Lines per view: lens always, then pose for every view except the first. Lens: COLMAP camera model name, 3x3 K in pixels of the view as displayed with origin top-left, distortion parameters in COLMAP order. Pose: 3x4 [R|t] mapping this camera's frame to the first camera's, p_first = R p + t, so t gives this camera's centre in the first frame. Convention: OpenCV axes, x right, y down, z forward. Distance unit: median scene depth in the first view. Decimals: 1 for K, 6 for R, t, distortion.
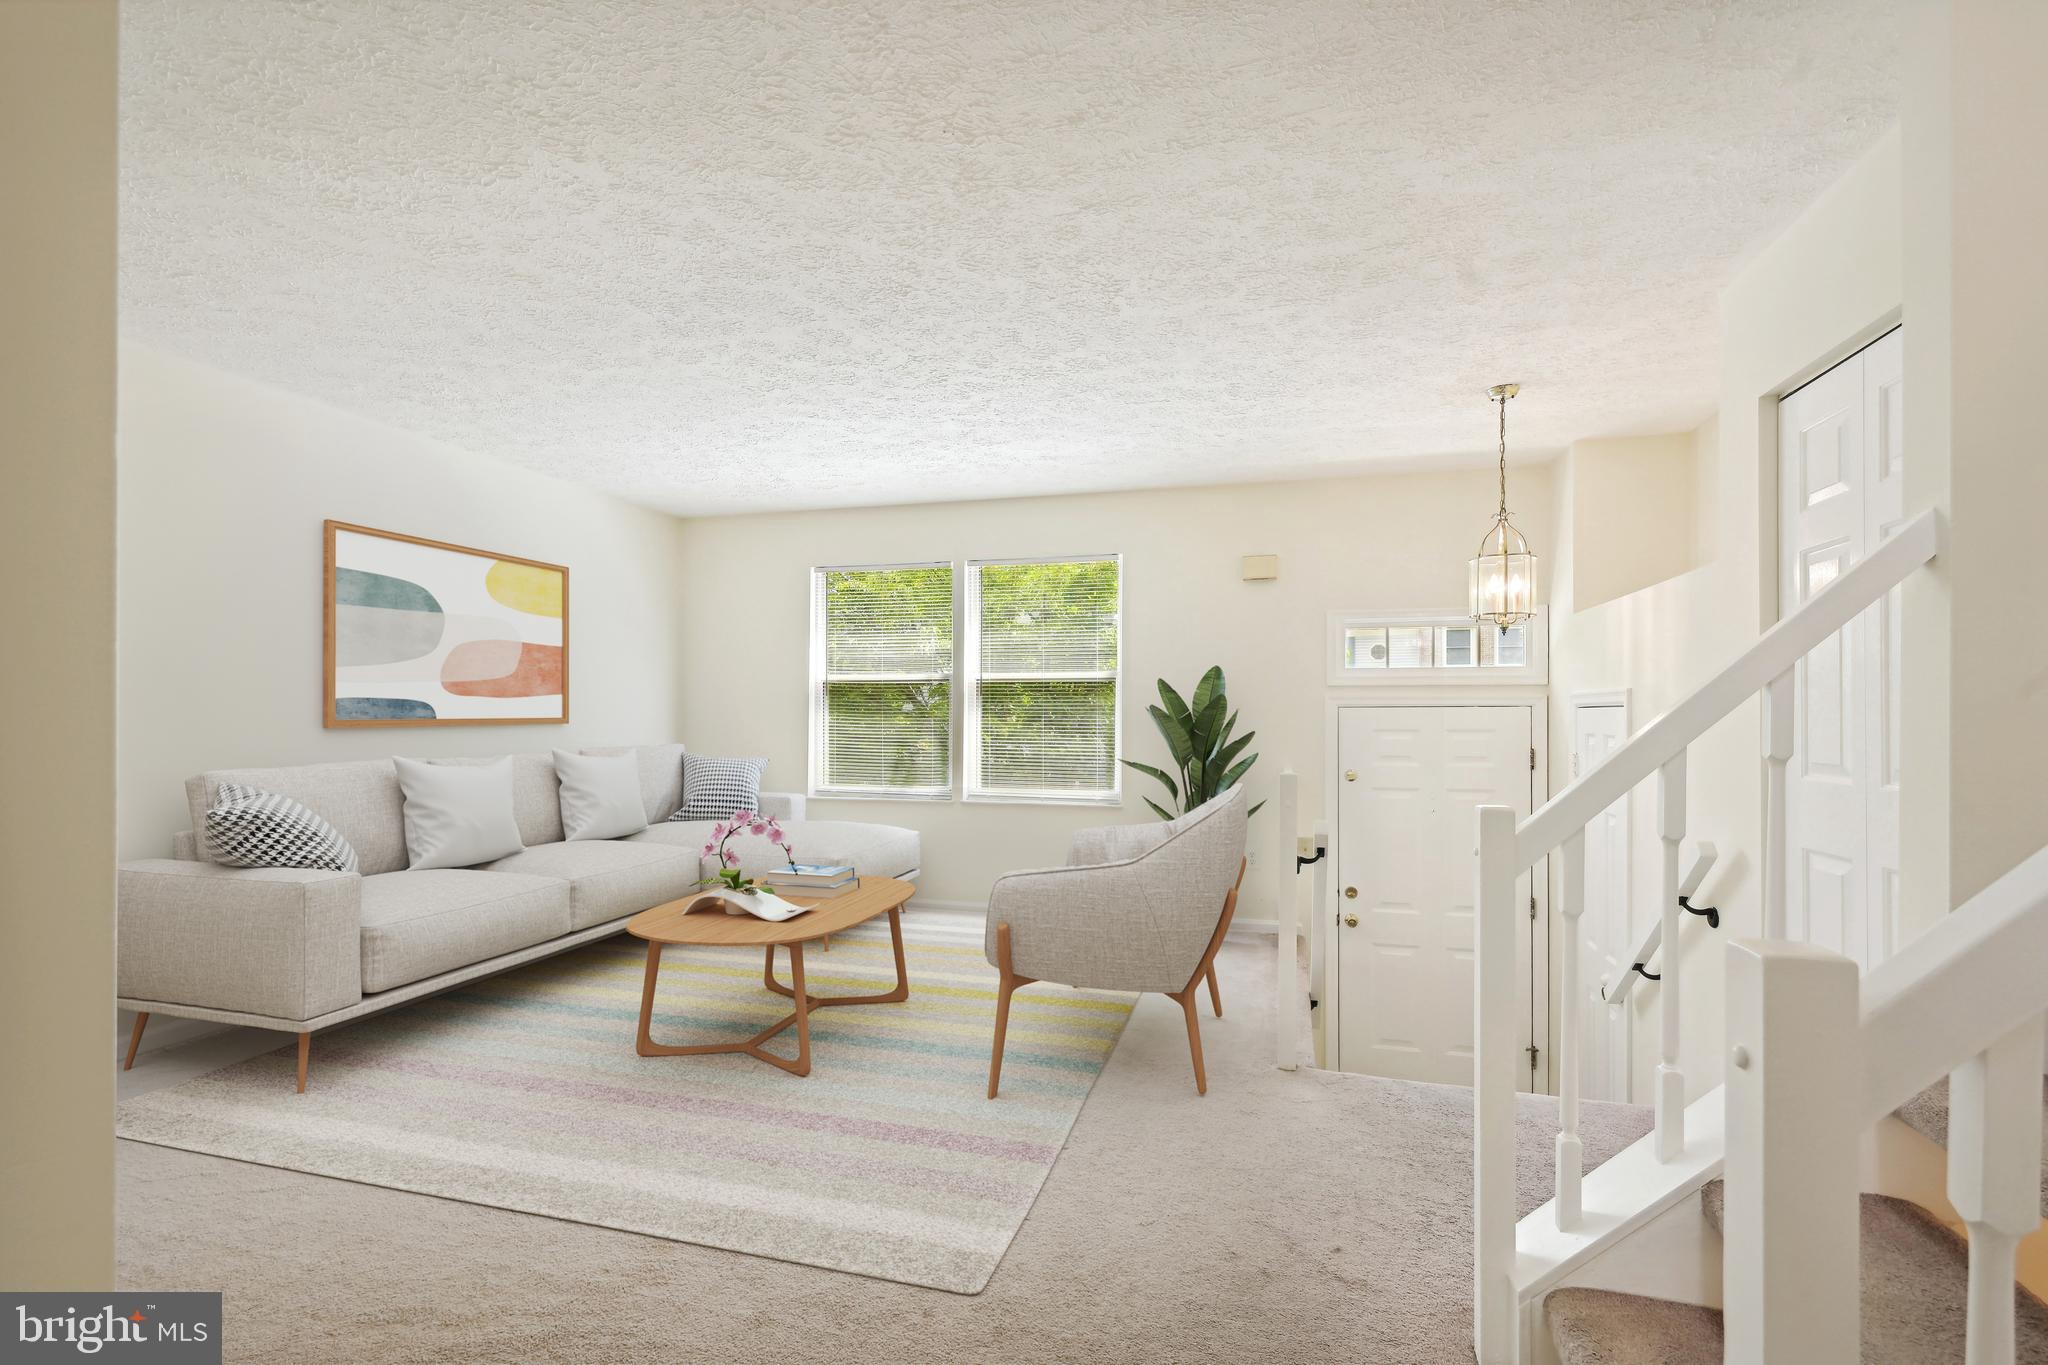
lens RADIAL K [[913.3, 0, 1022.1], [0, 913.3, 702.5], [0, 0, 1]] dist [0.001561, 0.000019]
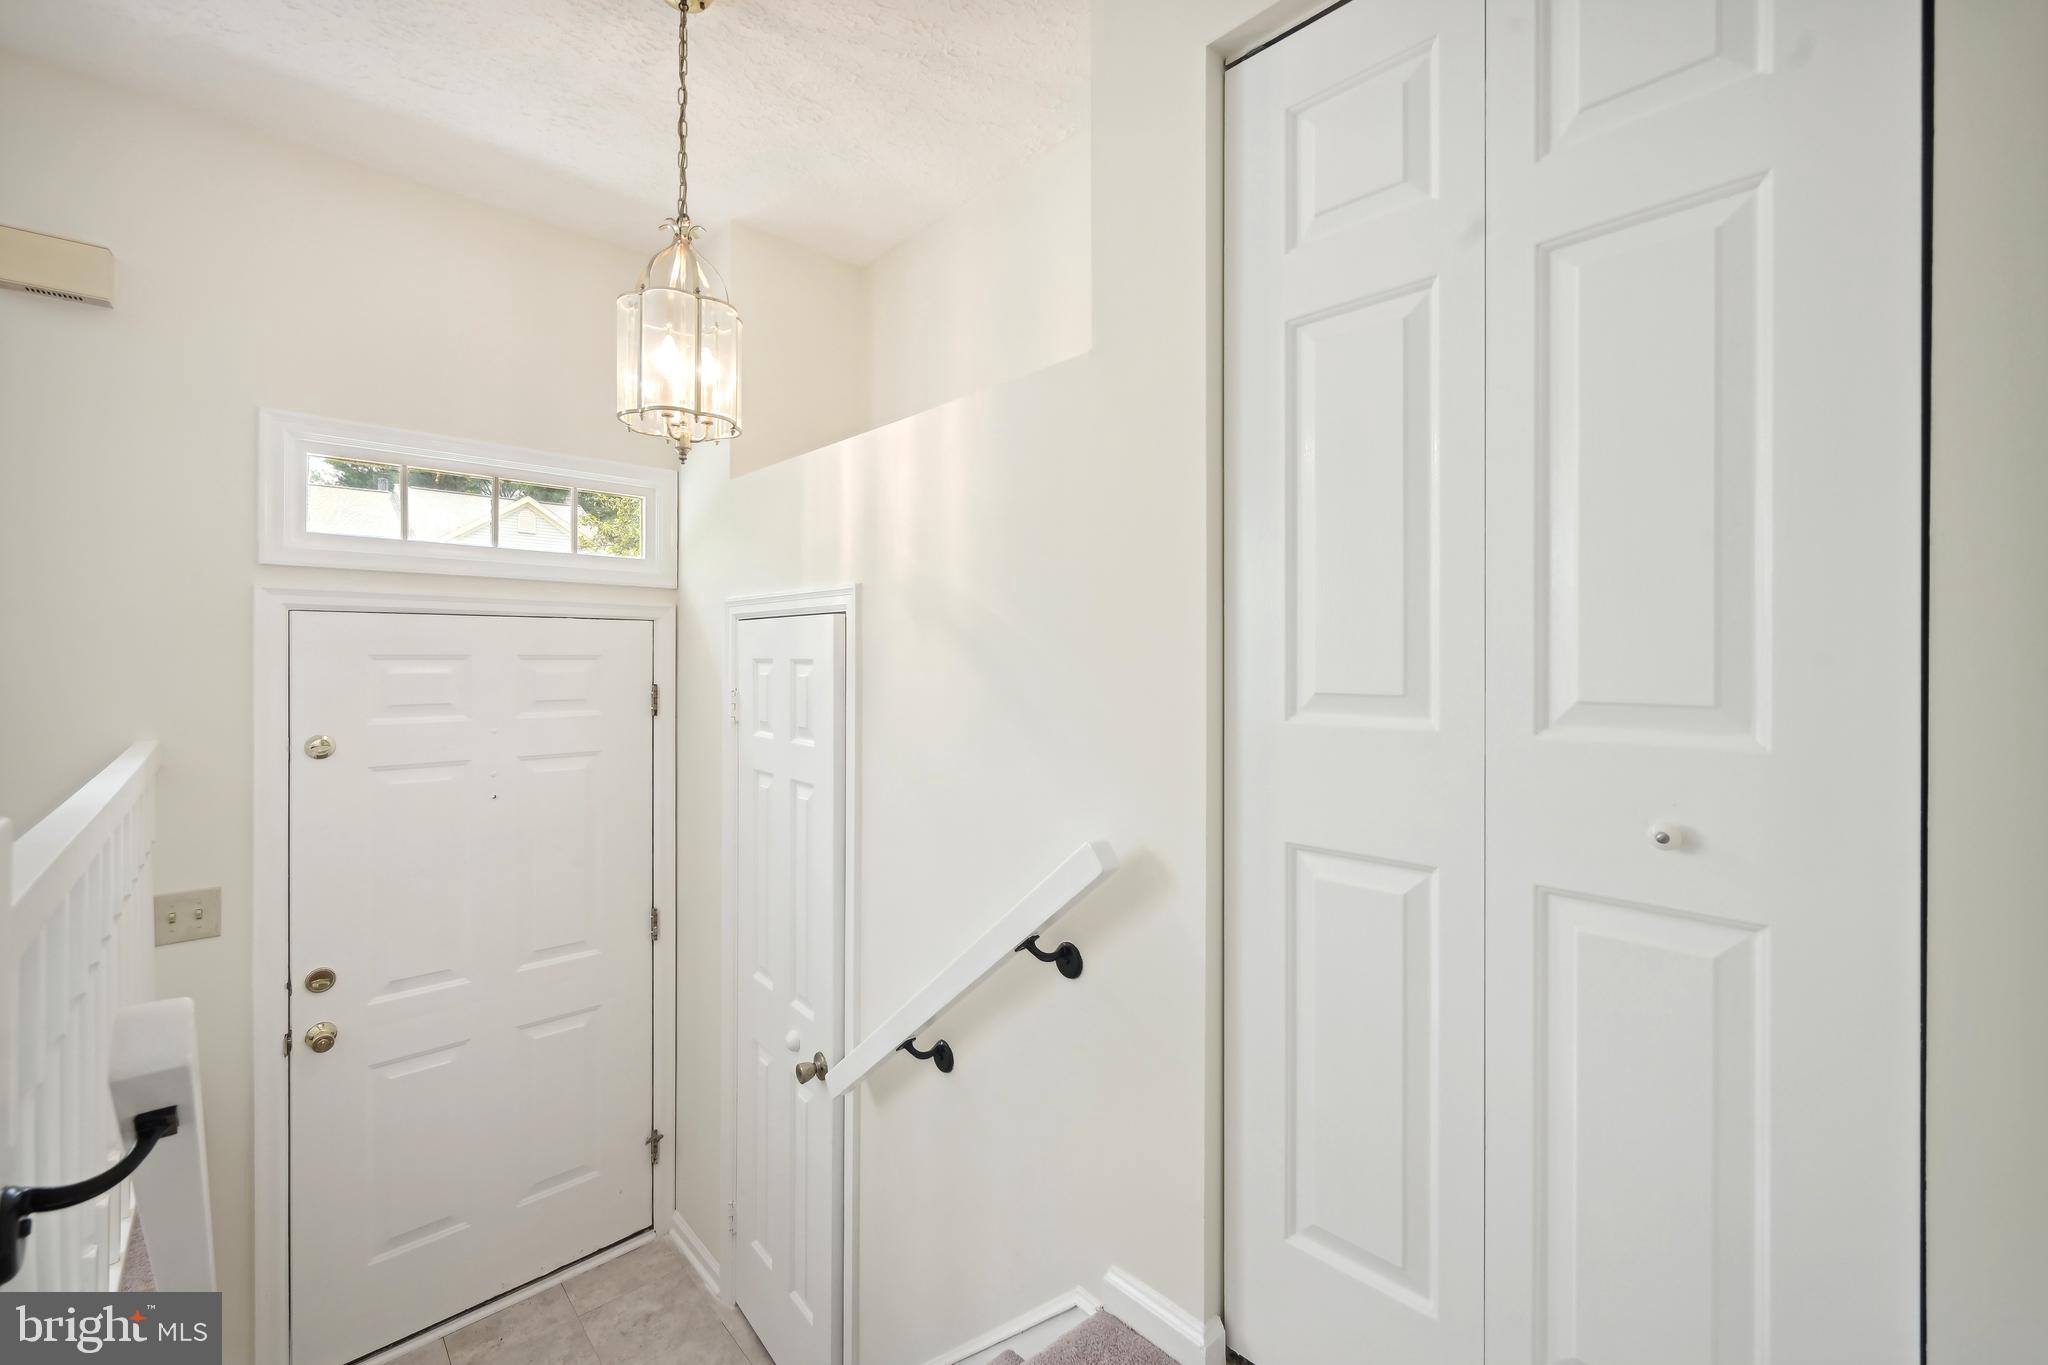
lens RADIAL K [[841.5, 0, 1017.8], [0, 841.5, 663.5], [0, 0, 1]] dist [0.000359, 0.000142]
pose [[0.512115, -0.004863, 0.858903, 0.171597], [-0.015523, 0.999768, 0.014916, 0.022547], [-0.858777, -0.020972, 0.511921, 0.468764]]
